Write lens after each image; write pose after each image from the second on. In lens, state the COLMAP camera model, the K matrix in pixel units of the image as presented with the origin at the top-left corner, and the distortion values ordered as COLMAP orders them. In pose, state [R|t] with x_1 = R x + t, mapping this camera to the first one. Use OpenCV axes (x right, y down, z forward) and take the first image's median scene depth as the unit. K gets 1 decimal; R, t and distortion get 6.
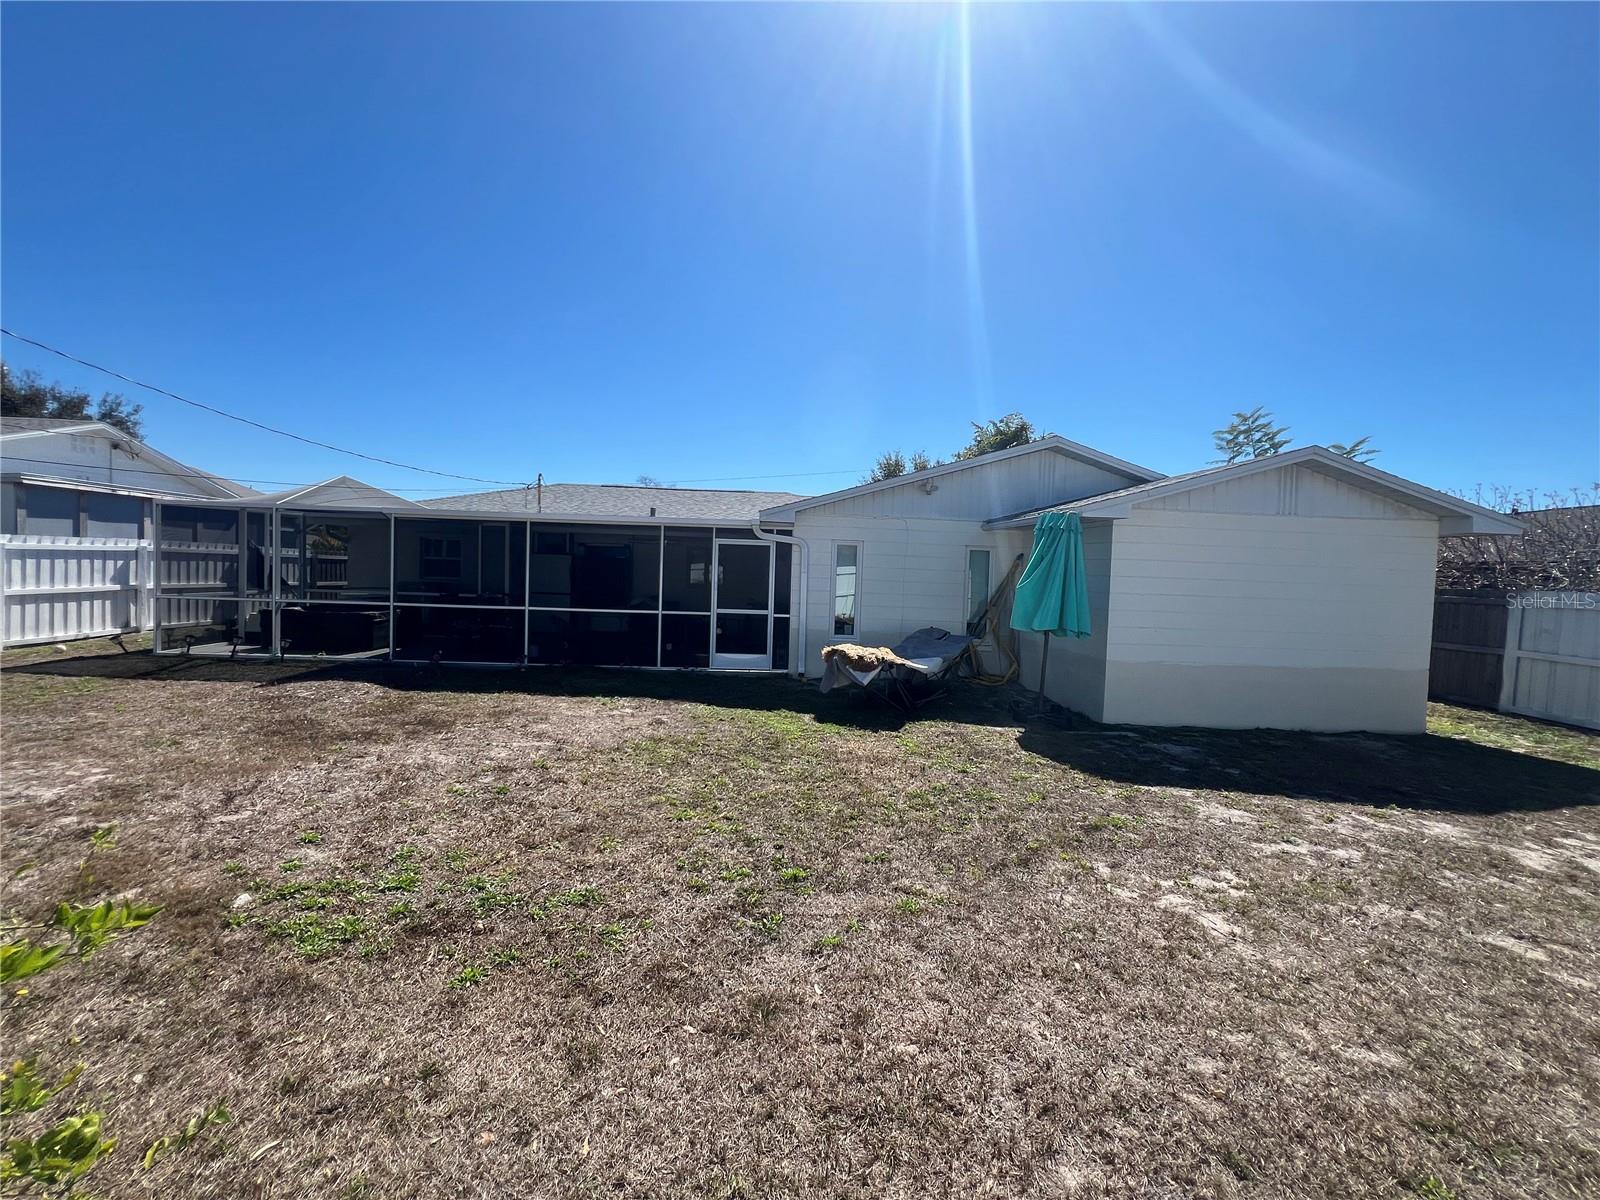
lens RADIAL K [[663.4, 0, 800.0], [0, 663.4, 600.0], [0, 0, 1]] dist [0.002069, 0.000226]
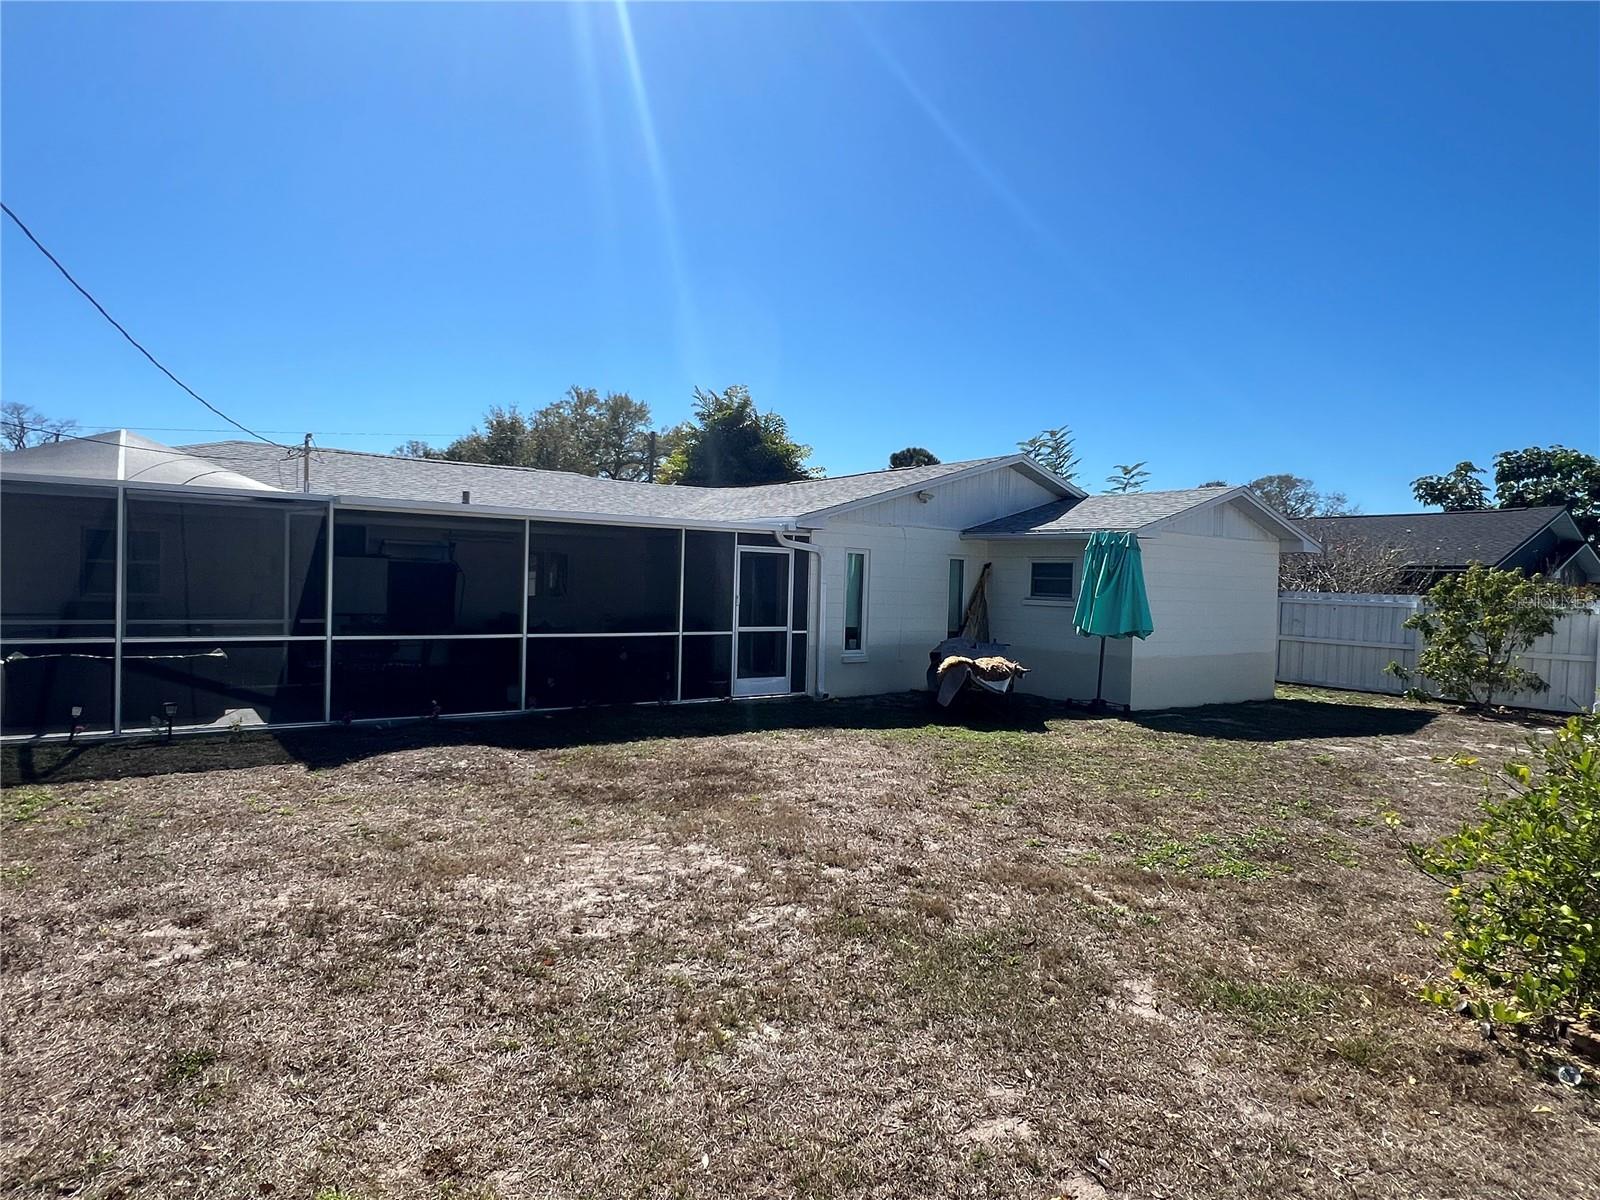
lens RADIAL K [[905.7, 0, 789.4], [0, 905.7, 601.8], [0, 0, 1]] dist [-0.004531, 0.001939]
pose [[0.840126, -0.022741, 0.541914, -0.701760], [0.024465, 0.999693, 0.004023, -0.022194], [-0.541839, 0.009879, 0.840424, -0.019111]]
